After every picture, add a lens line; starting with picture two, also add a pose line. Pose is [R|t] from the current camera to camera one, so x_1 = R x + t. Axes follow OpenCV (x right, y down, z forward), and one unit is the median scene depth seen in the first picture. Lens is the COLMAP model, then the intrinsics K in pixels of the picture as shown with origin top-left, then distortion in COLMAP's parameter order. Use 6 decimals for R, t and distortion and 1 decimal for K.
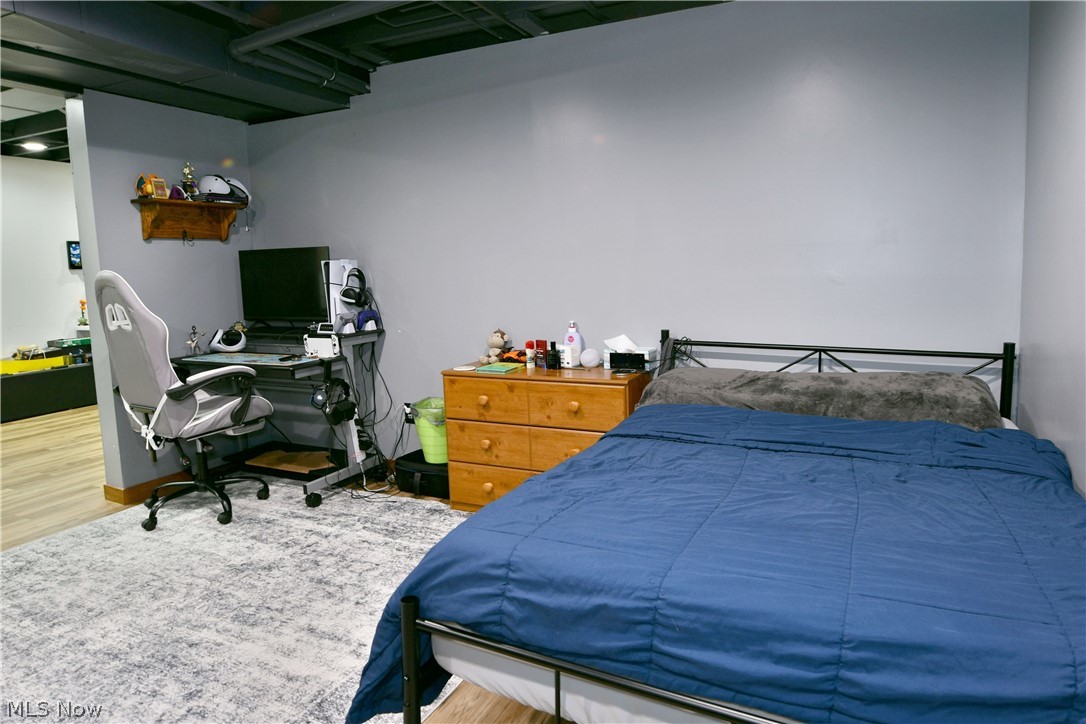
lens RADIAL K [[665.1, 0, 541.1], [0, 665.1, 359.7], [0, 0, 1]] dist [-0.013182, -0.004693]
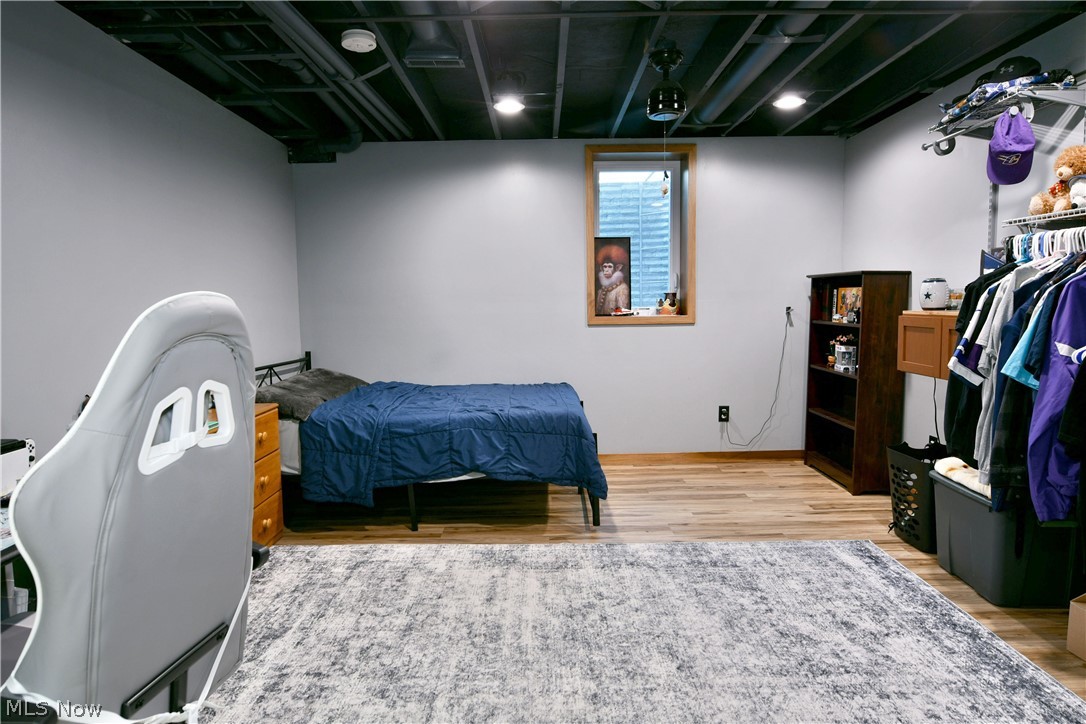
lens RADIAL K [[665.1, 0, 543.3], [0, 665.1, 363.1], [0, 0, 1]] dist [-0.013182, -0.004693]
pose [[-0.443113, -0.050933, 0.895017, -1.221109], [0.149164, 0.980278, 0.129634, -0.129752], [-0.883969, 0.190947, -0.426777, 1.136808]]
